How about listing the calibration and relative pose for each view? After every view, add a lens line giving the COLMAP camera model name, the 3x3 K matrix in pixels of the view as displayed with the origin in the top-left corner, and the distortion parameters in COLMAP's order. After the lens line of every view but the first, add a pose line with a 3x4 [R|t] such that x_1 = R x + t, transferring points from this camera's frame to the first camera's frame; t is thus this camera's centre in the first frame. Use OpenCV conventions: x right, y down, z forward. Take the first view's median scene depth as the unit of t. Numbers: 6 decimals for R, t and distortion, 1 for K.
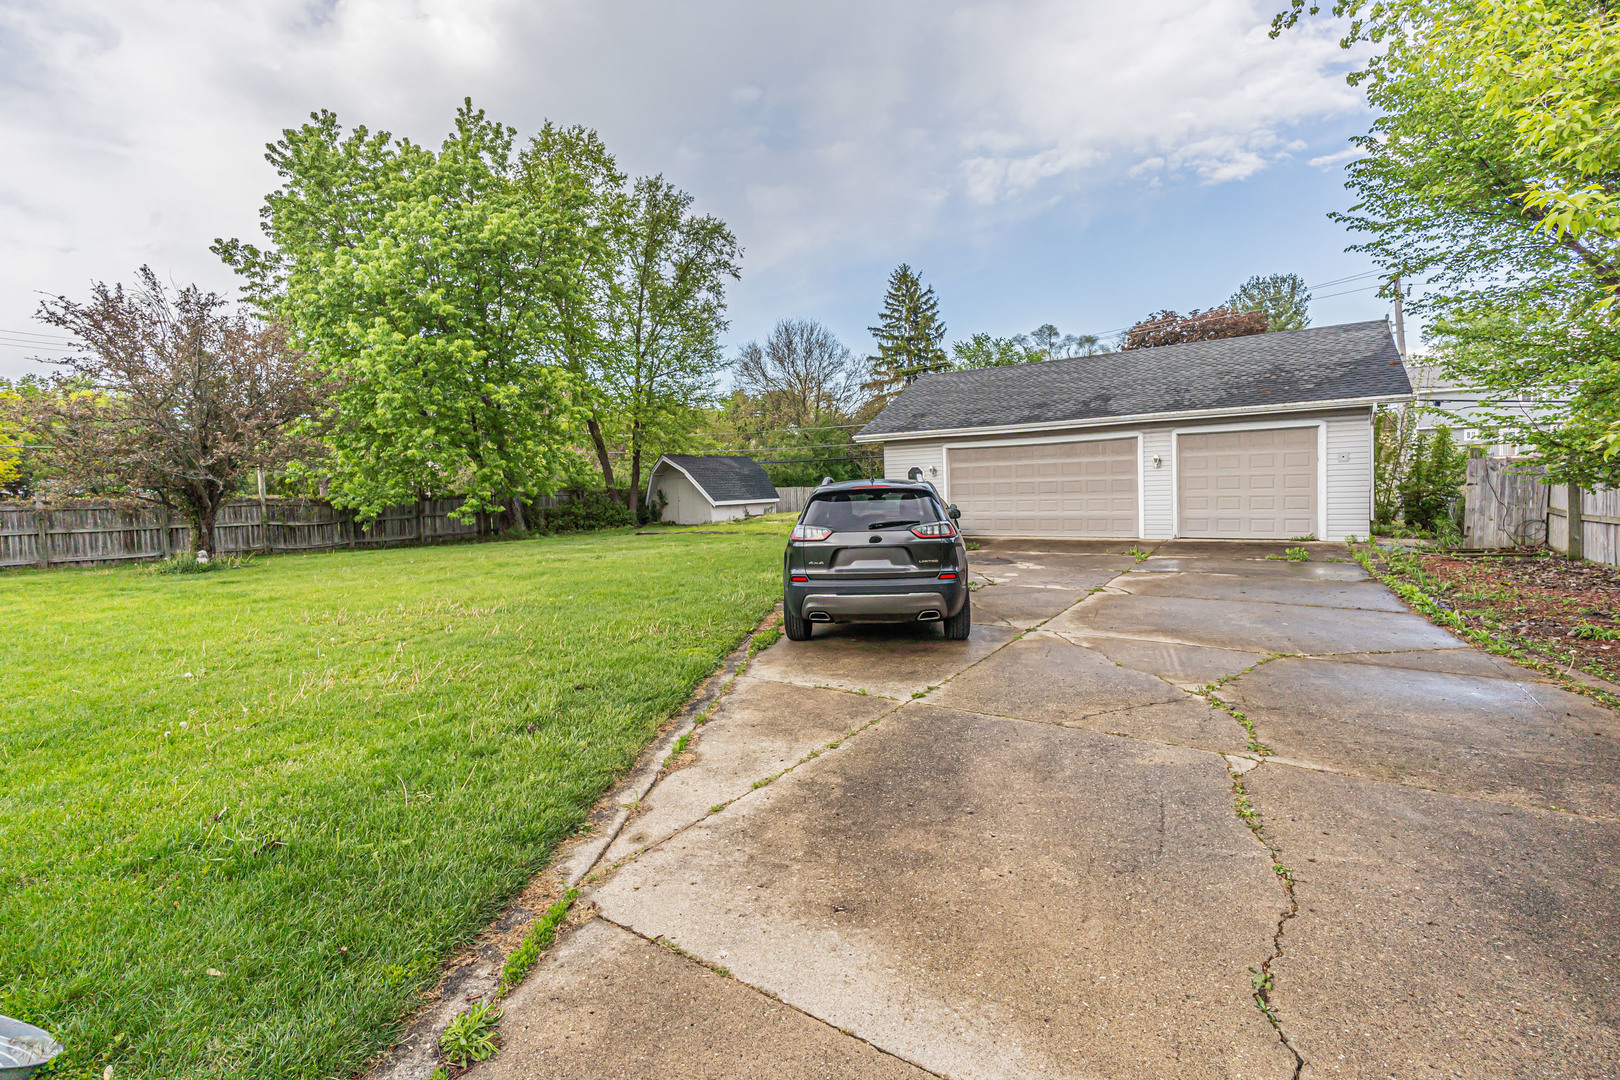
lens RADIAL K [[707.0, 0, 815.9], [0, 707.0, 516.6], [0, 0, 1]] dist [-0.001021, -0.000179]
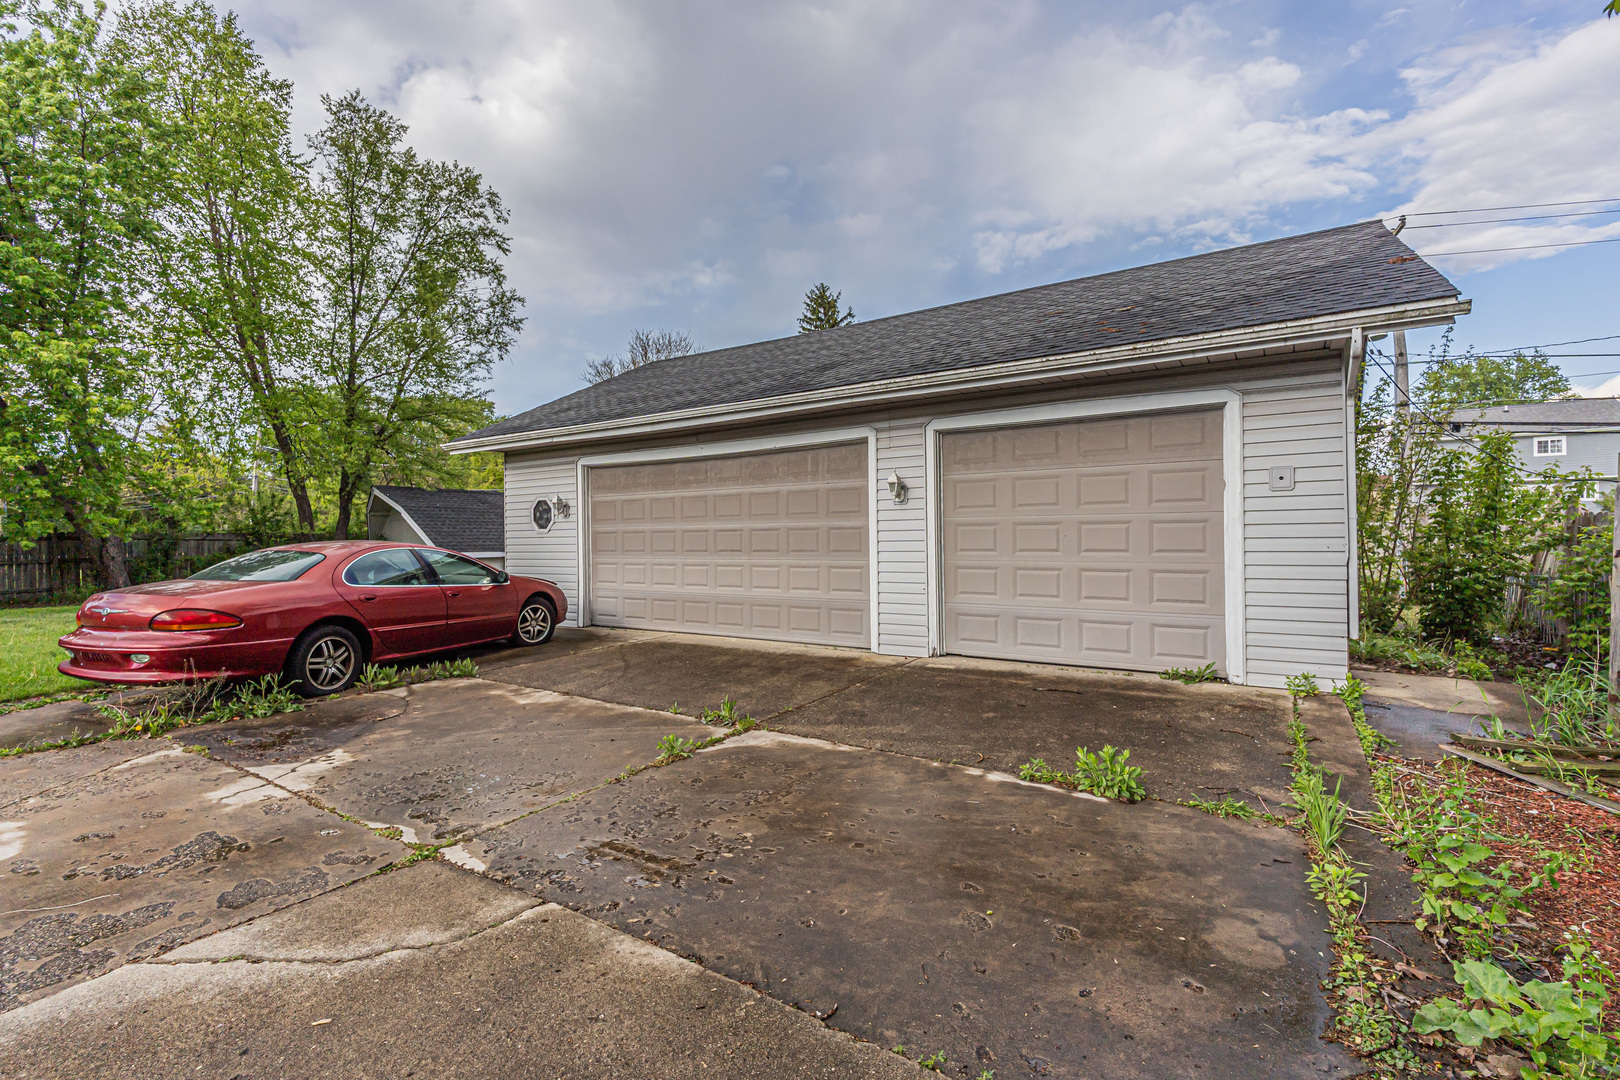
lens RADIAL K [[717.6, 0, 810.0], [0, 717.6, 540.0], [0, 0, 1]] dist [0.001307, 0.000348]
pose [[0.999687, 0.021411, 0.012967, 0.394872], [-0.020856, 0.998918, -0.041556, -0.022169], [-0.013843, 0.041273, 0.999052, 0.497086]]
